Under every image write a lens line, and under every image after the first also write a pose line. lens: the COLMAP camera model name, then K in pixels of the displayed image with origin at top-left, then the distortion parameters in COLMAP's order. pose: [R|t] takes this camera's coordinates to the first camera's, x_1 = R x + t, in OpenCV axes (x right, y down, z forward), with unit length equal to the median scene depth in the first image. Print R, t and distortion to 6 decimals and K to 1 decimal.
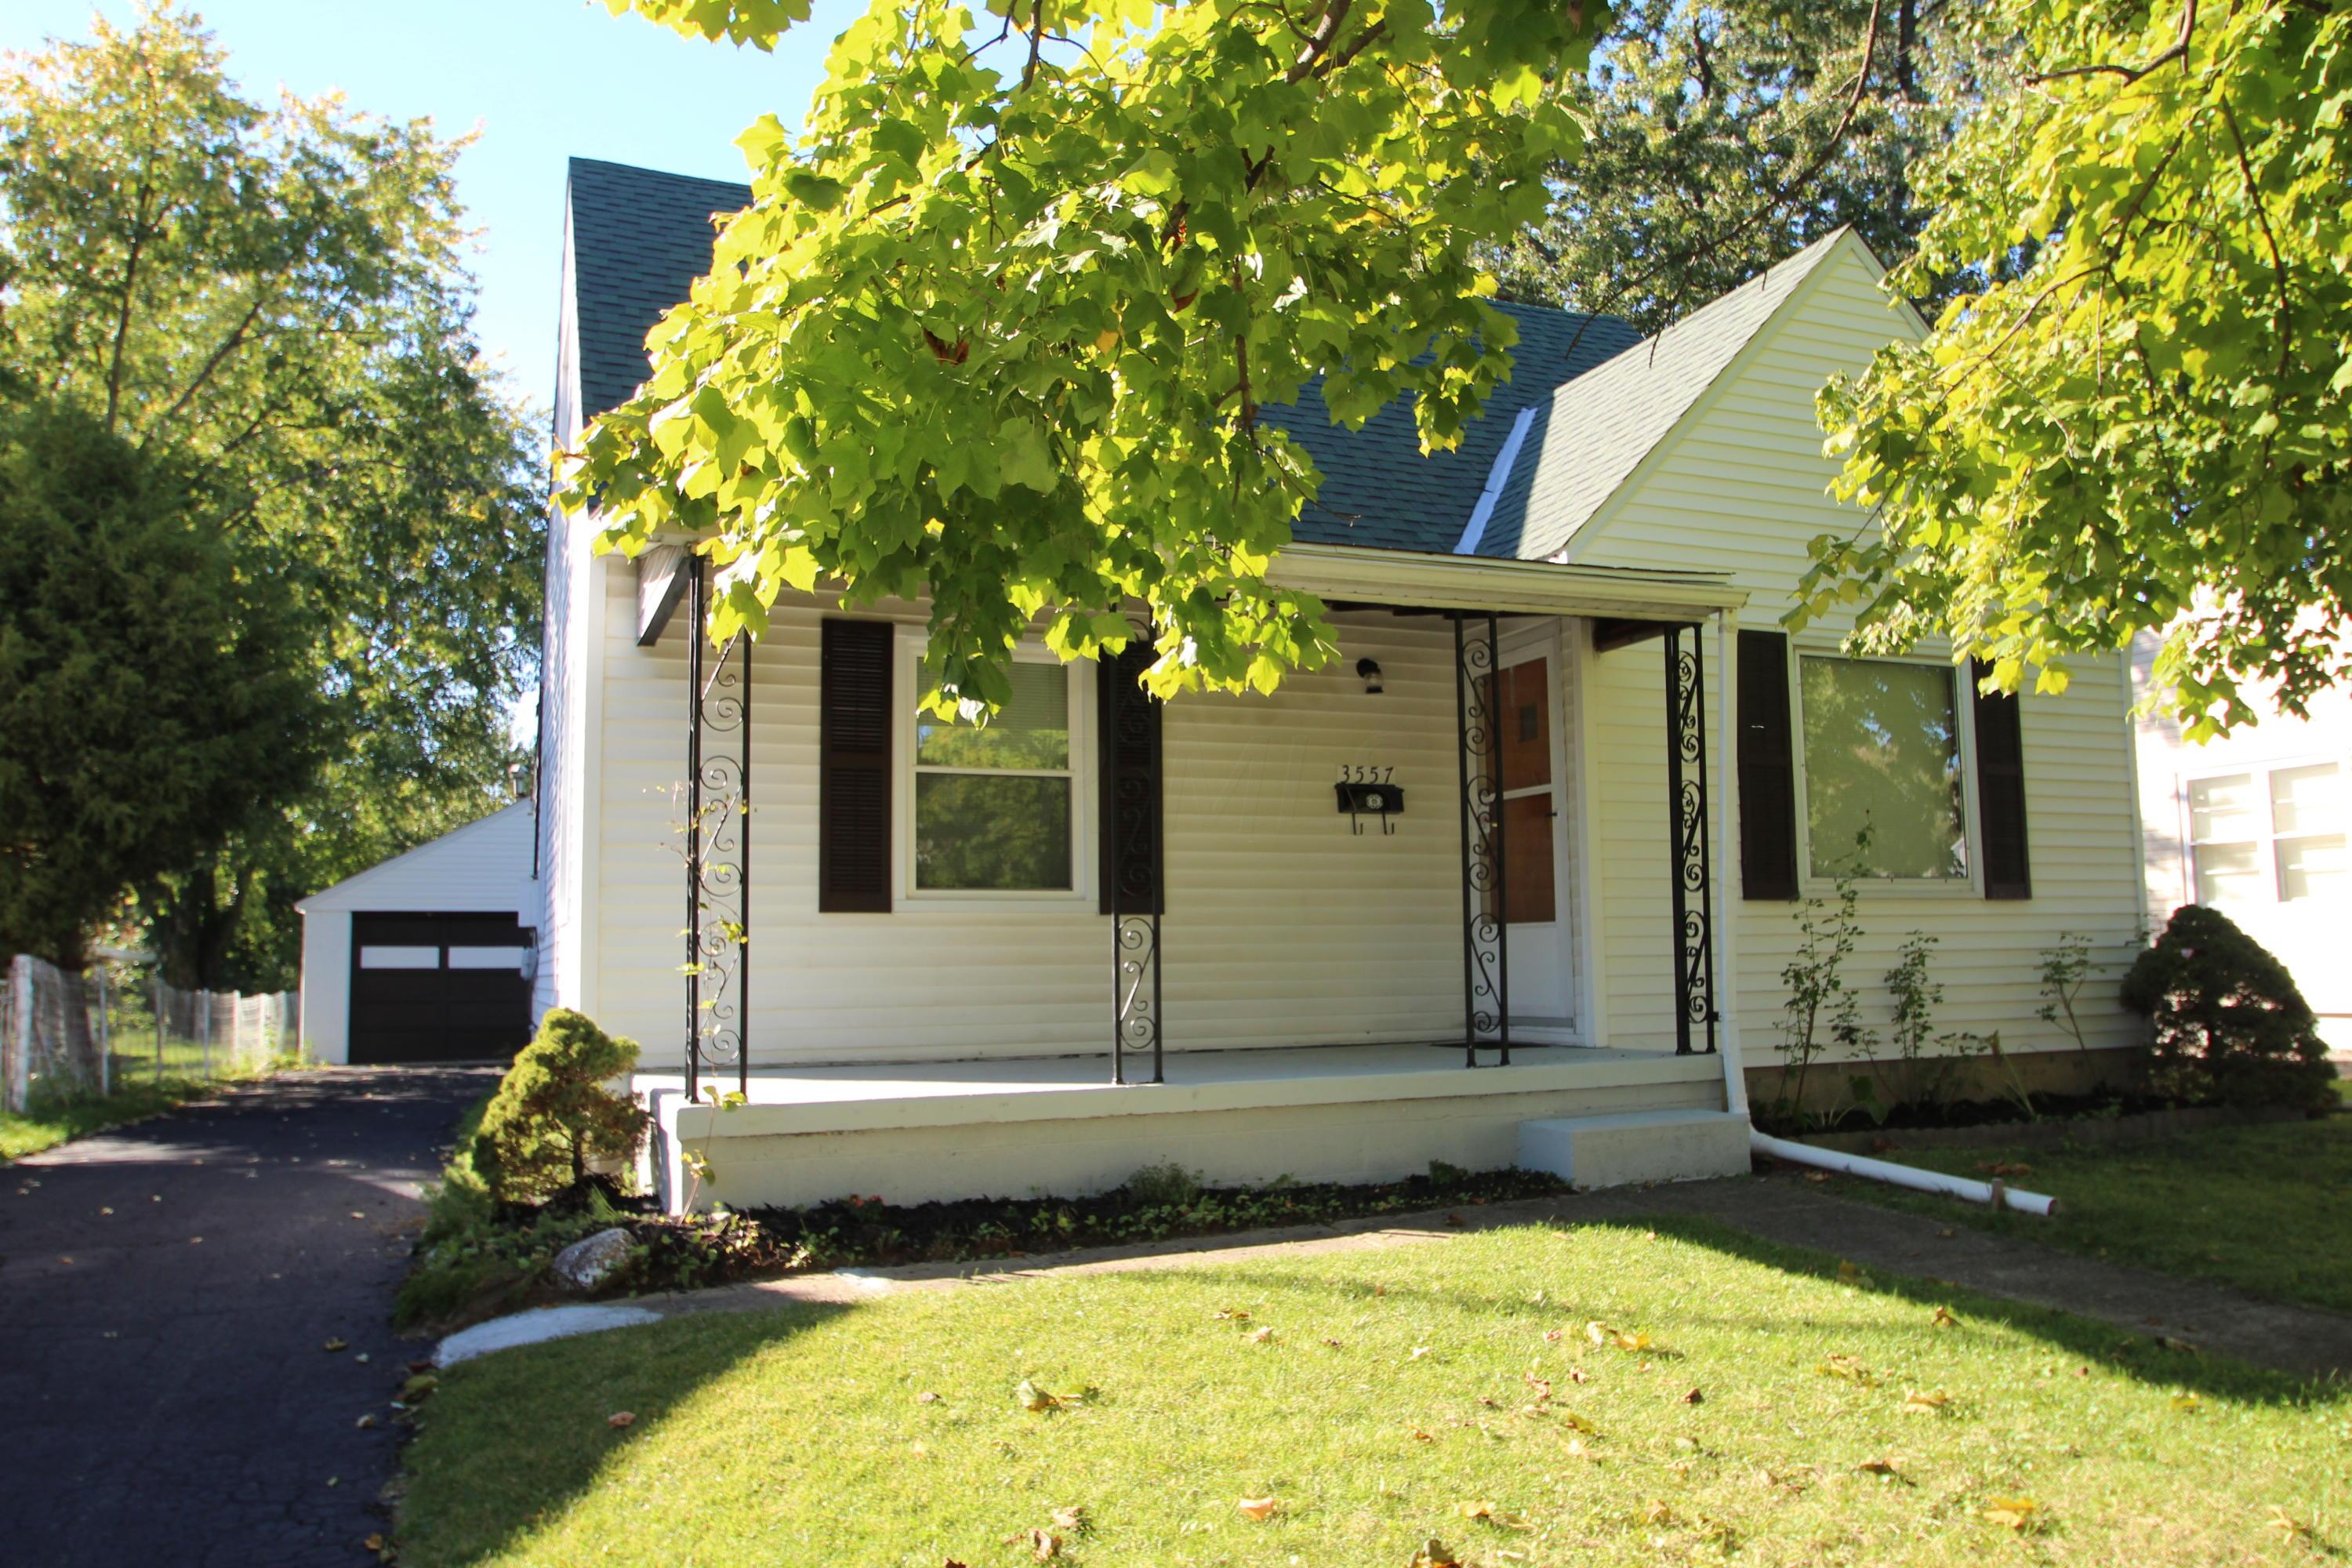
lens RADIAL K [[1695.6, 0, 1178.7], [0, 1695.6, 789.3], [0, 0, 1]] dist [-0.050105, 0.021863]
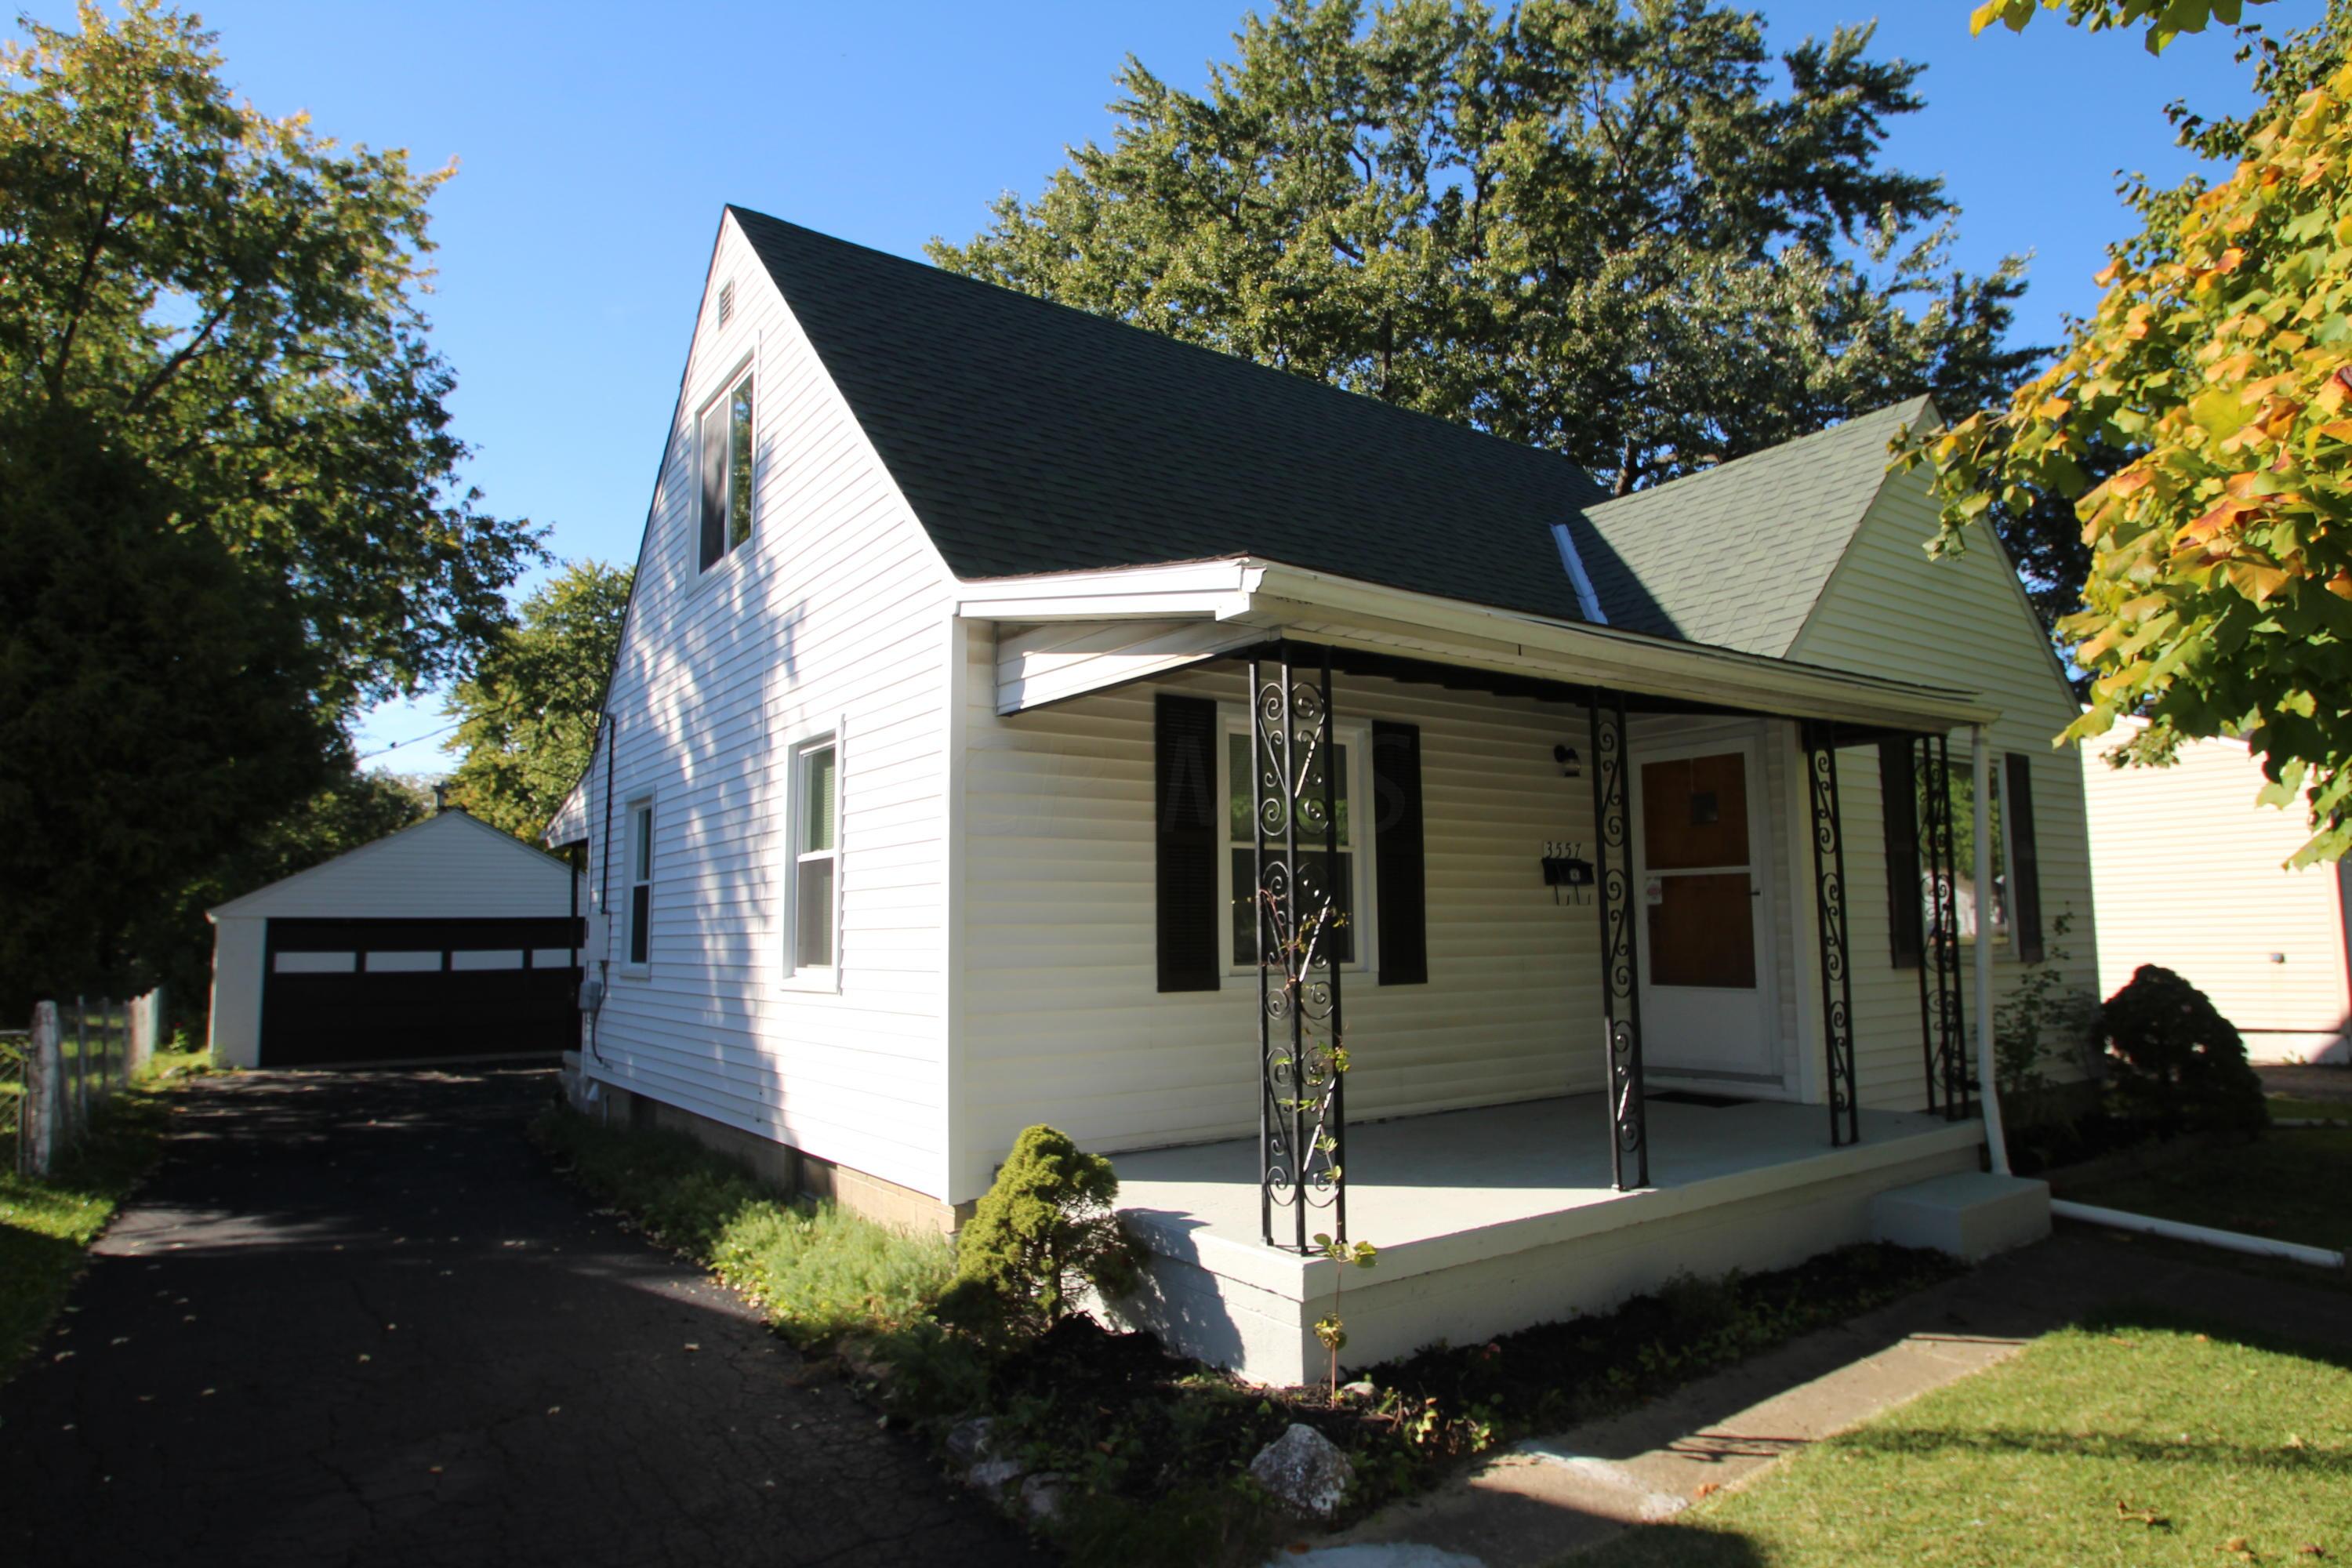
lens RADIAL K [[1333.7, 0, 1174.1], [0, 1333.7, 804.7], [0, 0, 1]] dist [-0.019459, -0.010879]
pose [[0.973670, 0.025514, 0.226531, -0.240206], [-0.026746, 0.999639, 0.002371, -0.024184], [-0.226389, -0.008368, 0.974001, 0.153235]]
